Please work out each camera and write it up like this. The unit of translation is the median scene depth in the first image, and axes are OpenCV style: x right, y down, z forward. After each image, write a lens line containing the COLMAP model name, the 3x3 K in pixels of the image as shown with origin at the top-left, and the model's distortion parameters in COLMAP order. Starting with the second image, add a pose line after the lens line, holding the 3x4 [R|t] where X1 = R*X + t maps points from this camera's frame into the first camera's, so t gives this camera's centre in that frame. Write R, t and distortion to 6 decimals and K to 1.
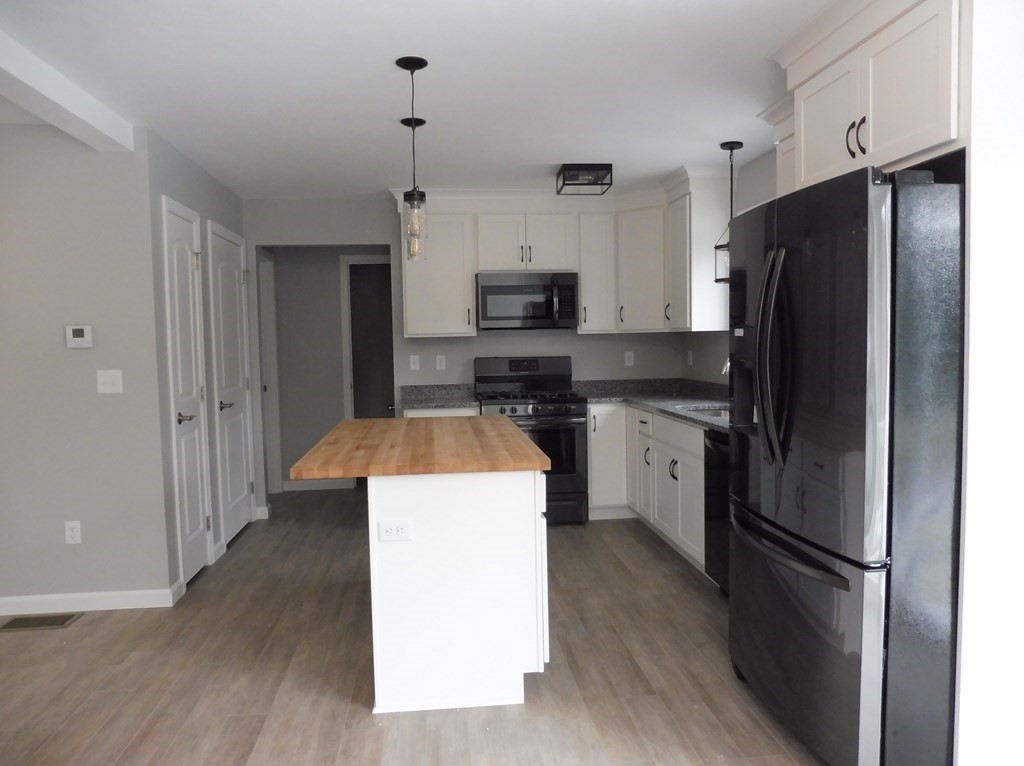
lens RADIAL K [[732.2, 0, 512.0], [0, 732.2, 383.0], [0, 0, 1]] dist [-0.025941, 0.000914]
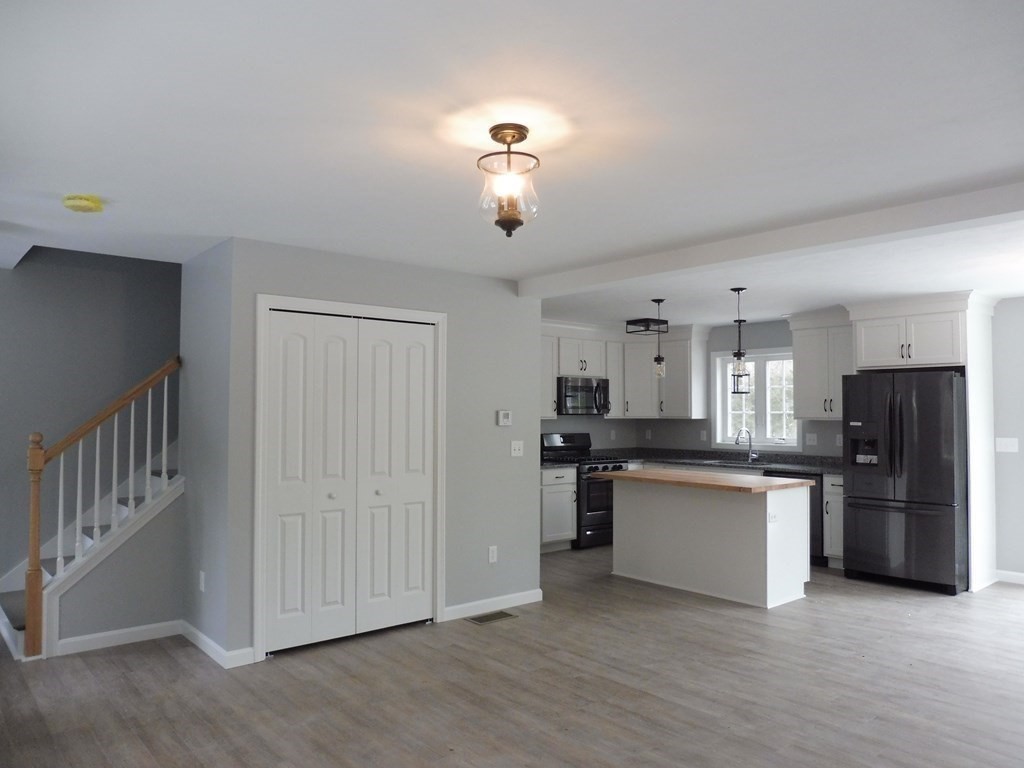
lens RADIAL K [[713.8, 0, 512.0], [0, 713.8, 384.0], [0, 0, 1]] dist [-0.047929, -0.003096]
pose [[0.844408, 0.042956, 0.533976, -0.995651], [0.012741, 0.994887, -0.100183, 0.009152], [-0.535549, 0.091399, 0.839544, -0.174533]]
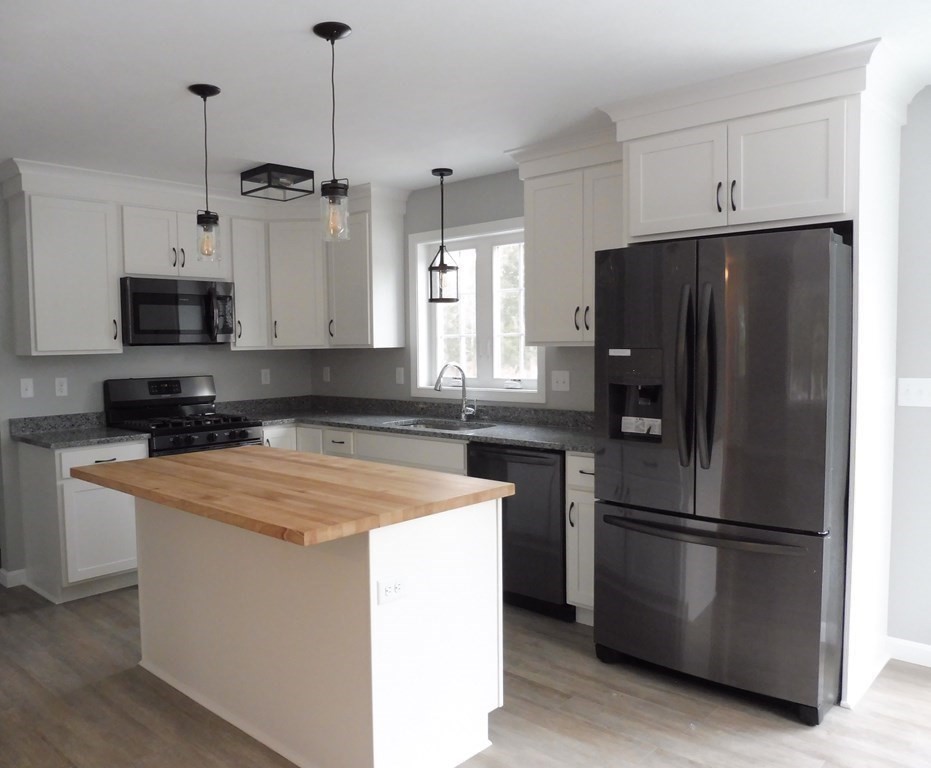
lens RADIAL K [[748.7, 0, 408.4], [0, 748.7, 393.3], [0, 0, 1]] dist [-0.027035, -0.001998]
pose [[0.782763, -0.035300, 0.621317, -0.357614], [0.038367, 0.999228, 0.008434, -0.015517], [-0.621136, 0.017236, 0.783514, 0.165340]]
